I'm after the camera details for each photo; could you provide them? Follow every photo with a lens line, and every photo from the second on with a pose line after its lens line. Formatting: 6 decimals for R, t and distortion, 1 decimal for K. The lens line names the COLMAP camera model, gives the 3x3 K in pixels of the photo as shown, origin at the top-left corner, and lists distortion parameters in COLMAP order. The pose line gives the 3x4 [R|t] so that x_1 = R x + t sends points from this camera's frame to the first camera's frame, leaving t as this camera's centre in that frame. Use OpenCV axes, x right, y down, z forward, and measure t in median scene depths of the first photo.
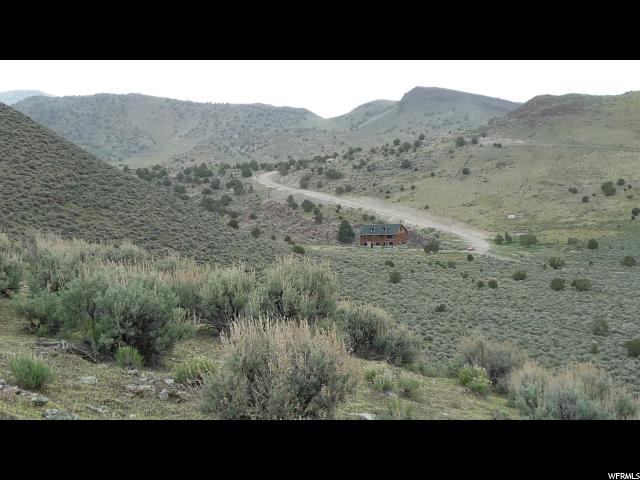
lens RADIAL K [[1557.7, 0, 320.3], [0, 1557.7, 240.1], [0, 0, 1]] dist [-0.156789, 0.000000]
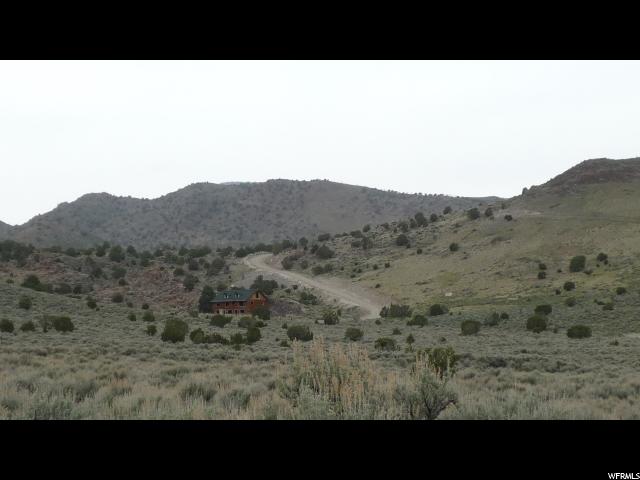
lens RADIAL K [[2322.3, 0, 319.8], [0, 2322.3, 239.9], [0, 0, 1]] dist [-0.135511, 0.000000]
pose [[0.977365, 0.016104, -0.210944, 0.248975], [-0.032987, 0.996503, -0.076766, 0.041814], [0.208970, 0.081987, 0.974479, -0.172026]]
